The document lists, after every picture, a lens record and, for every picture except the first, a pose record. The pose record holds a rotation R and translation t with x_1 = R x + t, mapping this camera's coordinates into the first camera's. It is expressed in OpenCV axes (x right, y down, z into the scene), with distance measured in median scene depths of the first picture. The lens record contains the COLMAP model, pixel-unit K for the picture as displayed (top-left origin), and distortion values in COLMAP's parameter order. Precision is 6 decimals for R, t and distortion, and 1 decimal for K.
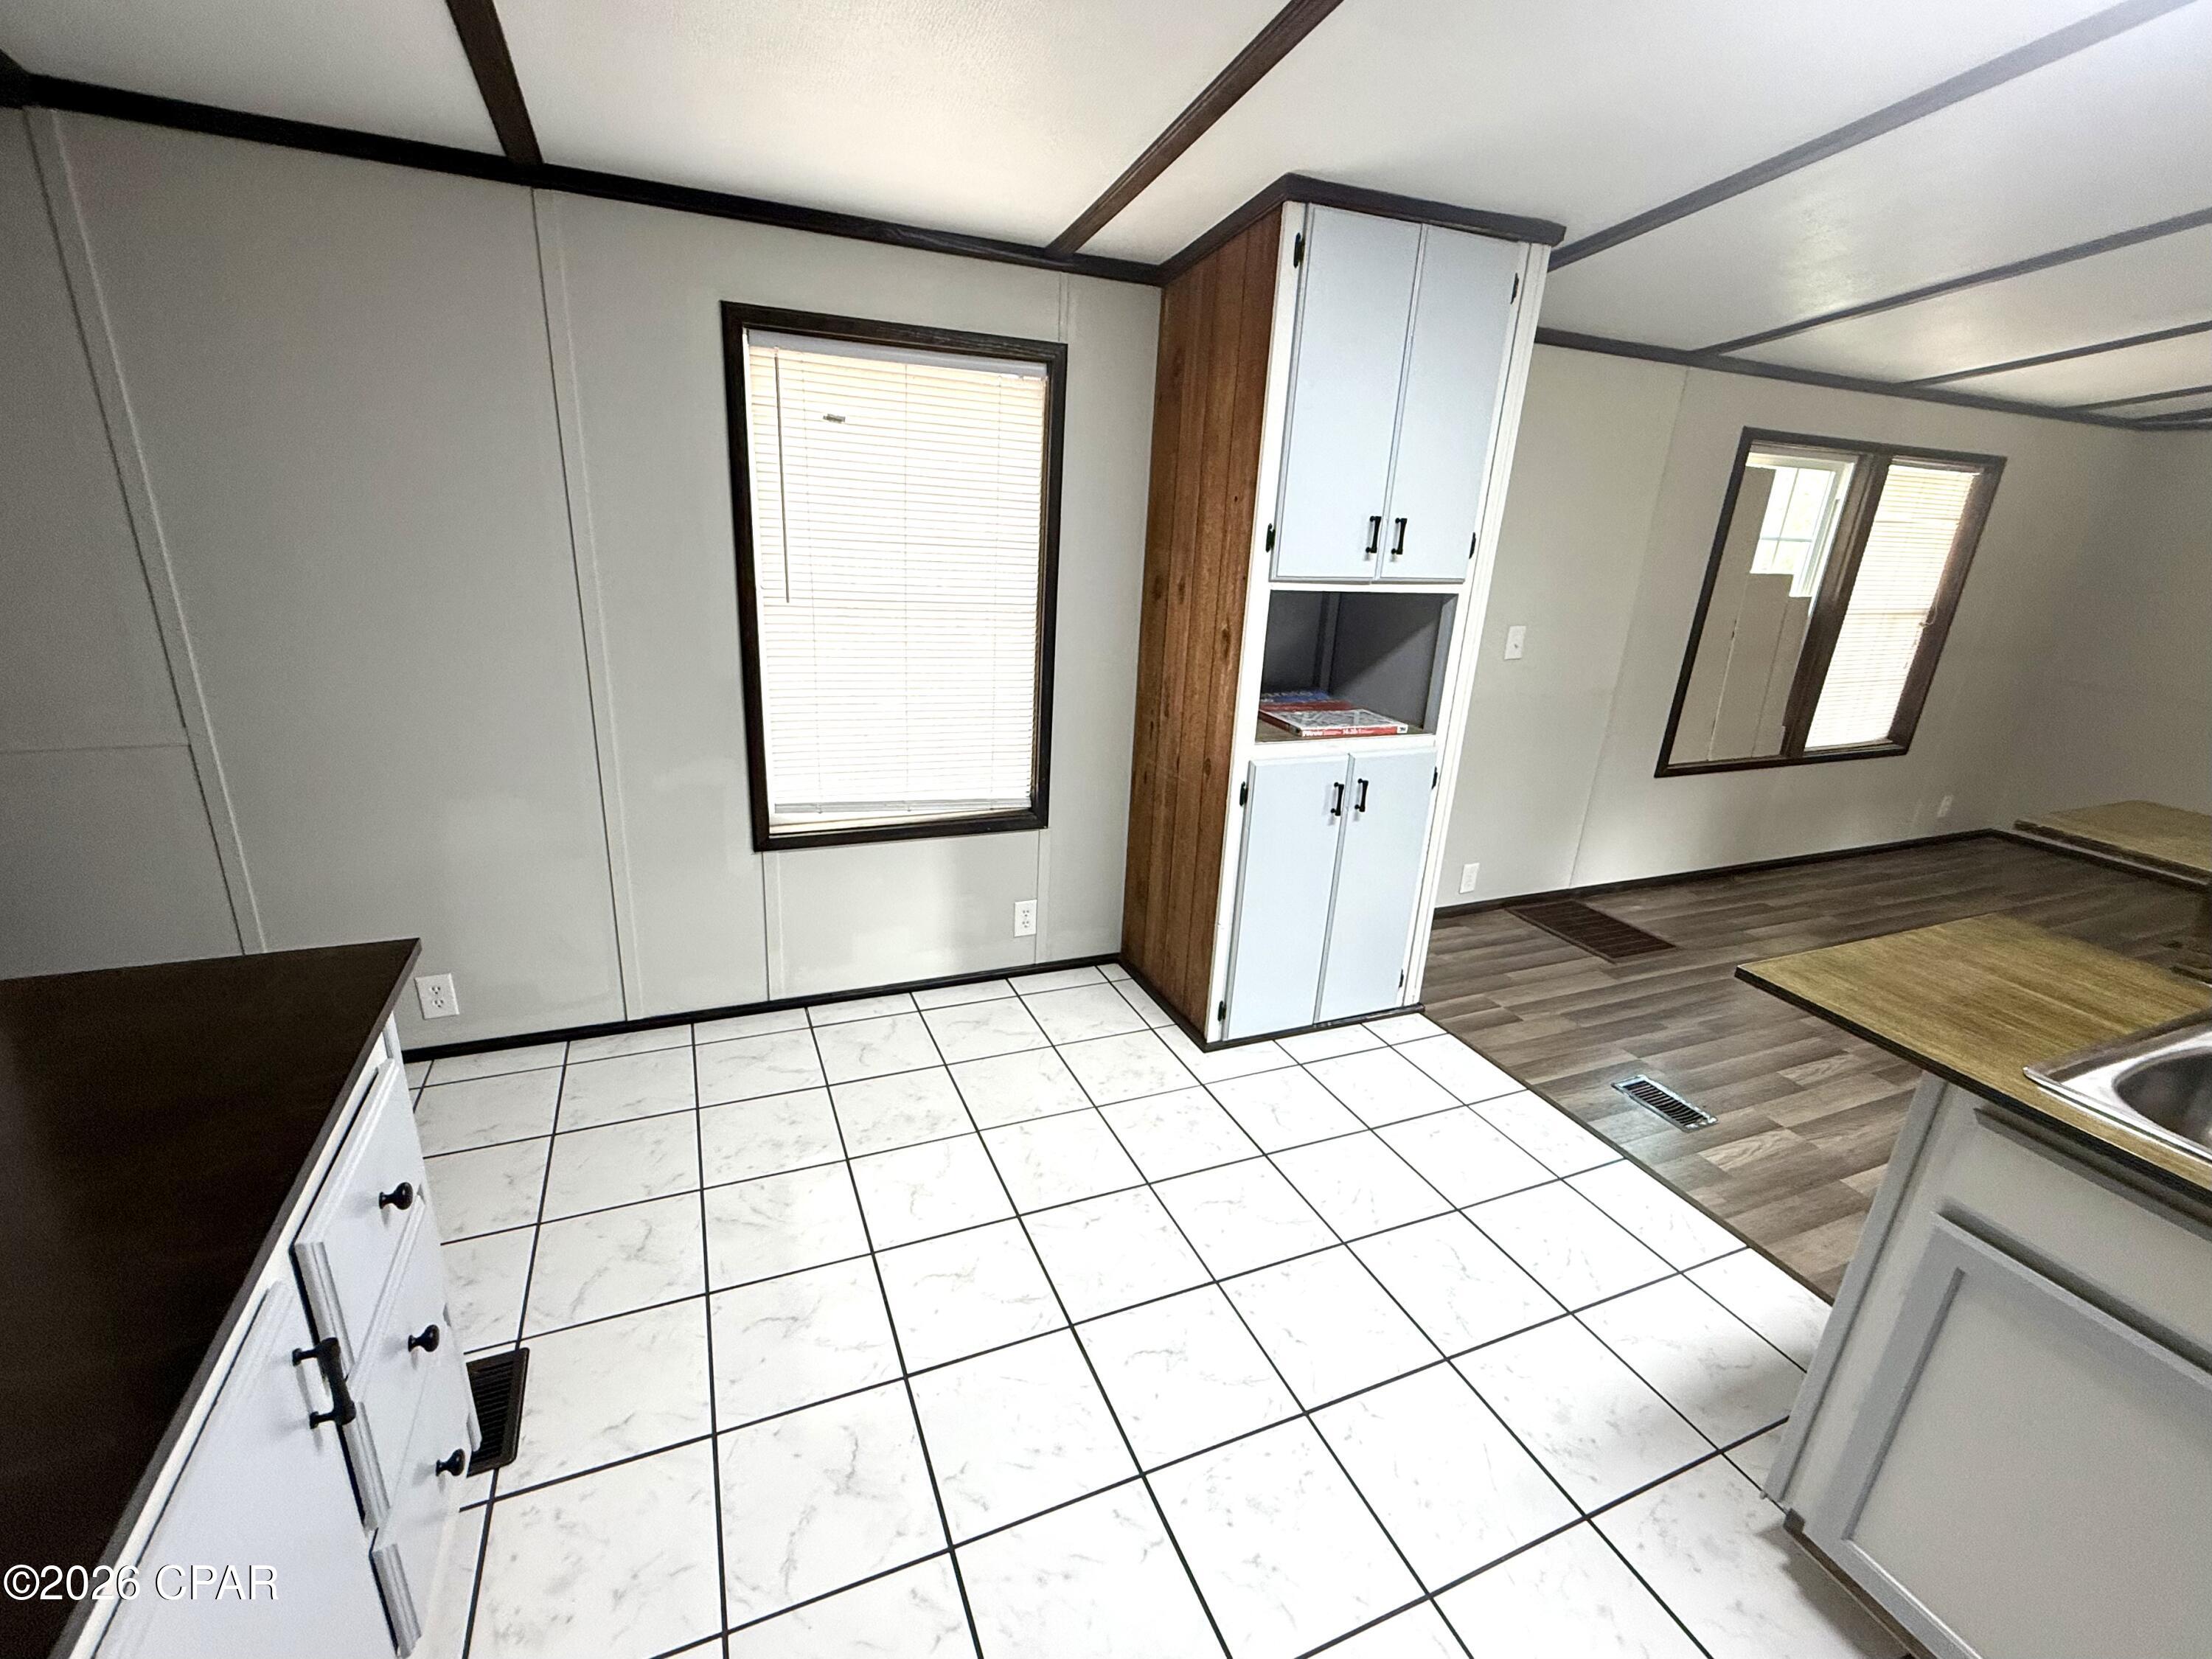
lens RADIAL K [[974.7, 0, 1106.0], [0, 974.7, 829.5], [0, 0, 1]] dist [0.000440, -0.000021]
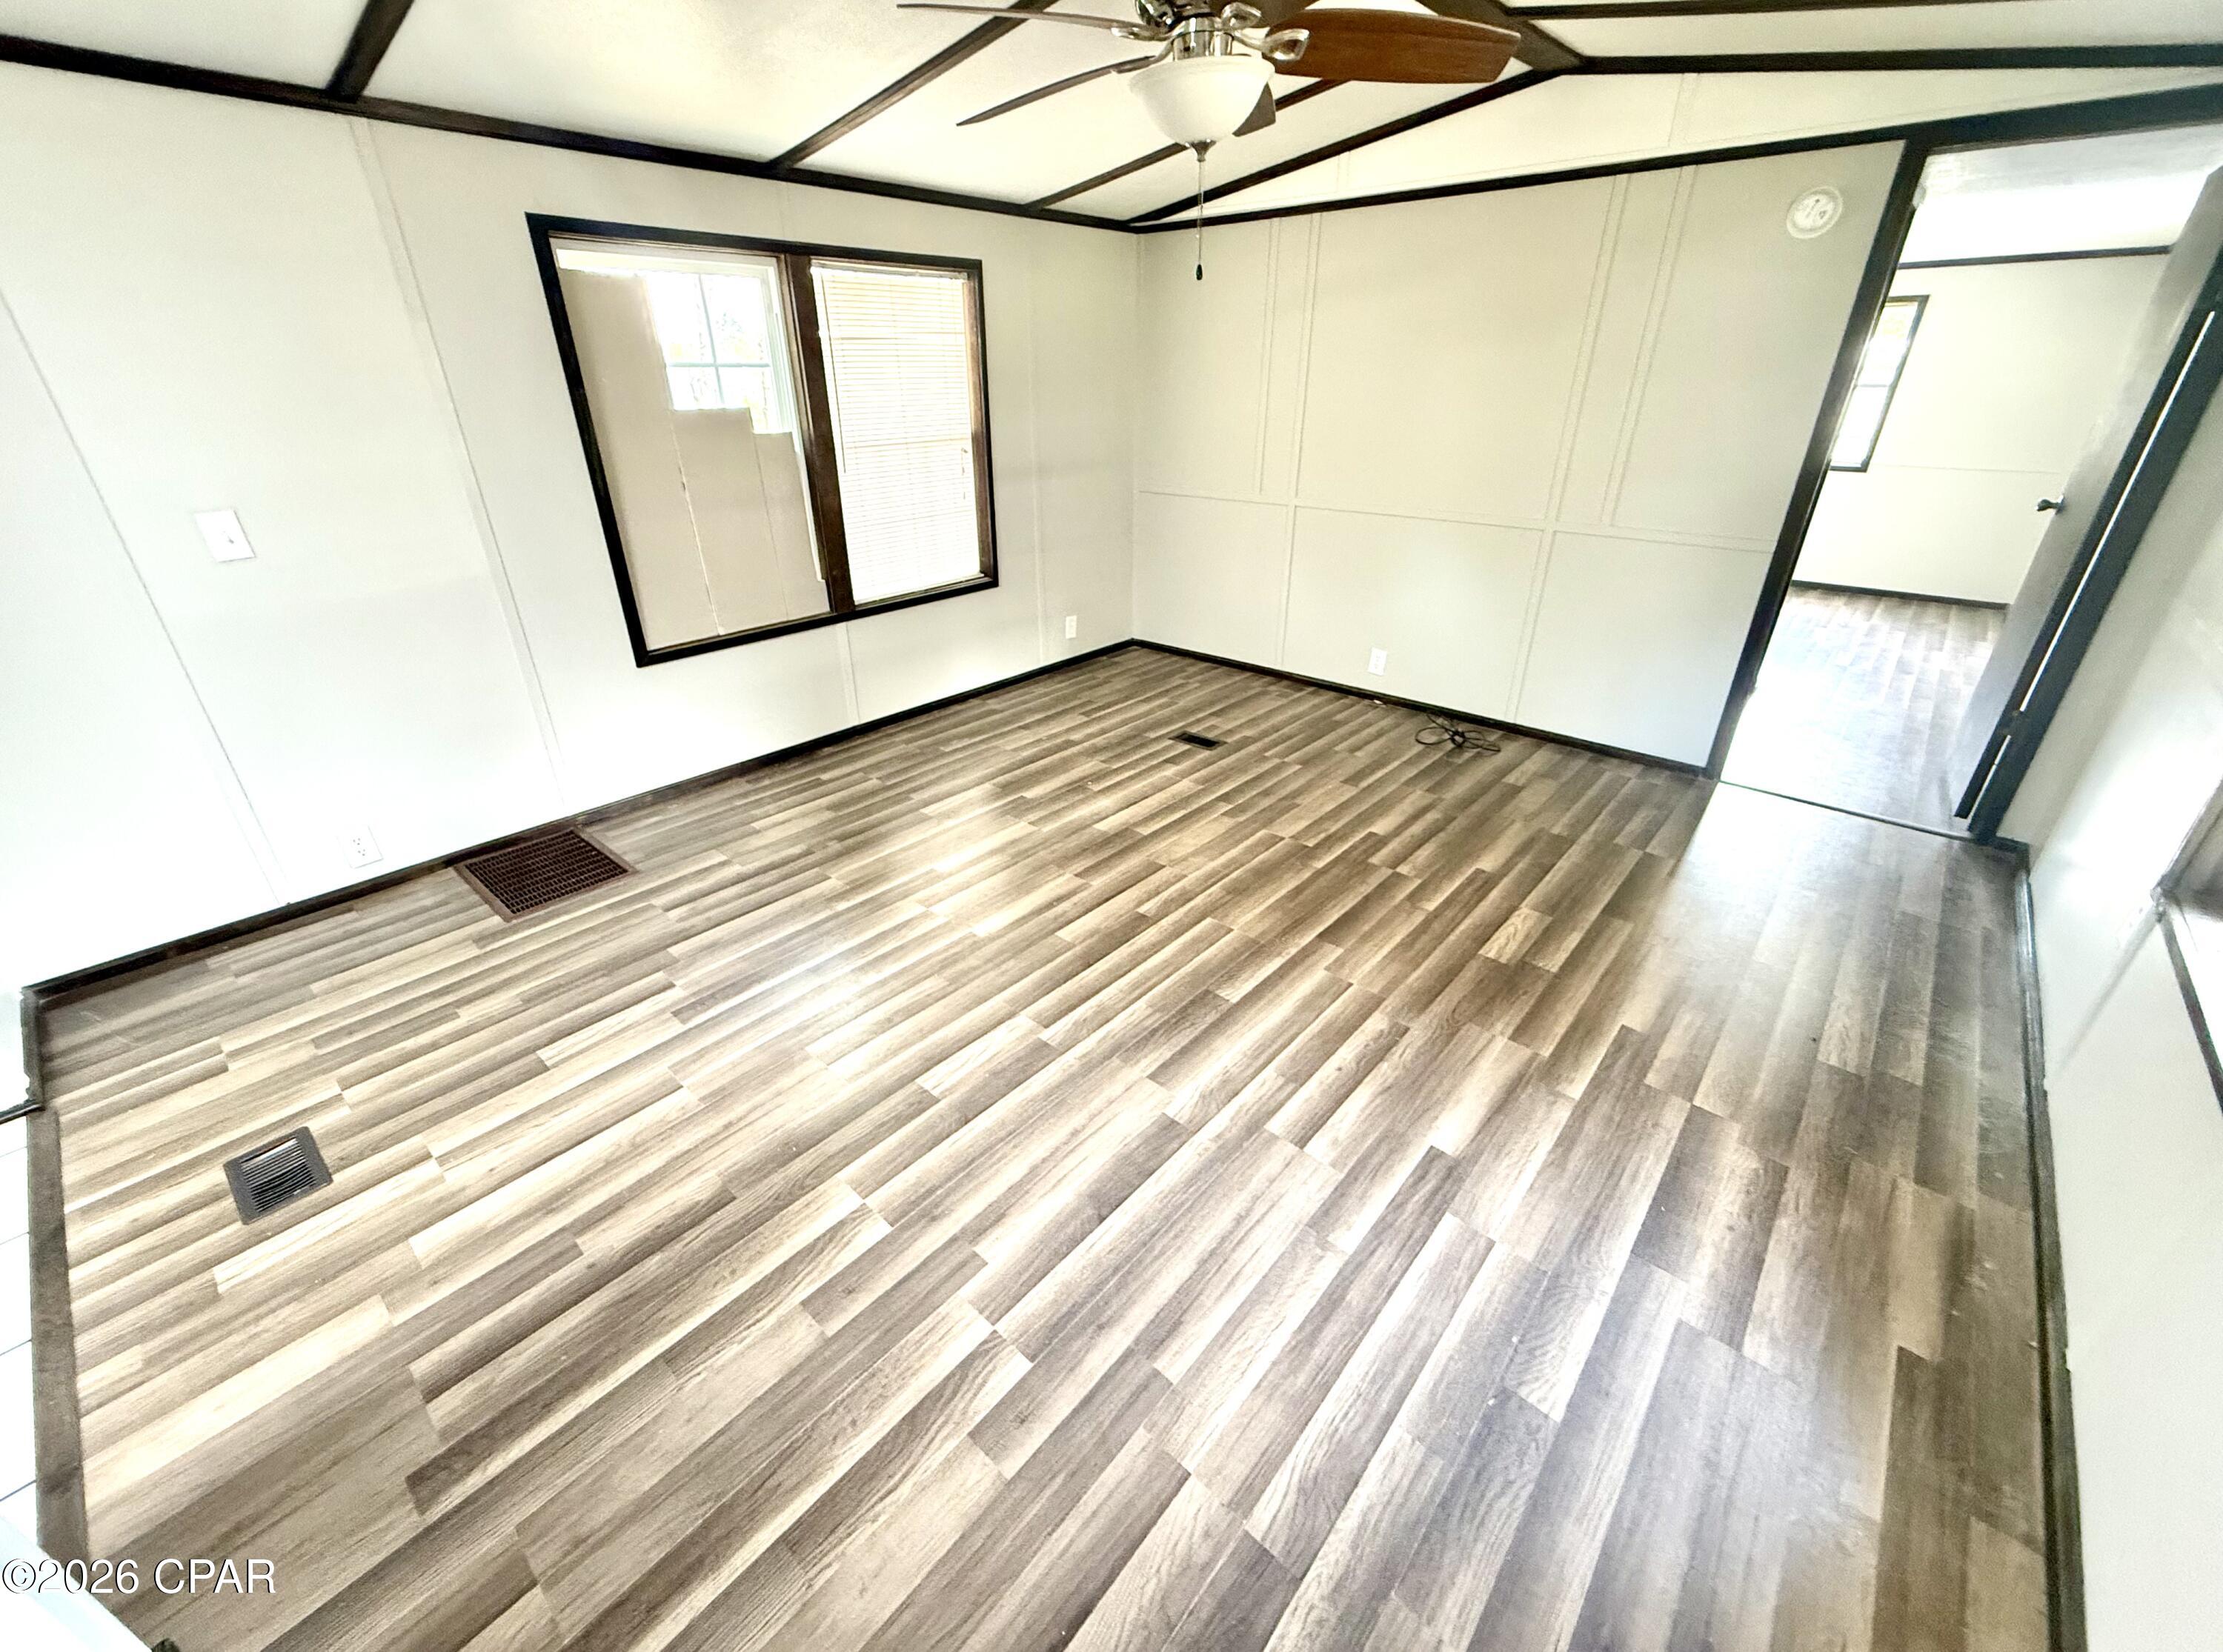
lens RADIAL K [[885.4, 0, 1102.0], [0, 885.4, 817.1], [0, 0, 1]] dist [0.002231, 0.000230]
pose [[0.906067, -0.243318, 0.346177, 0.645405], [0.191914, 0.965450, 0.176281, 0.014956], [-0.377109, -0.093286, 0.921459, 0.116691]]
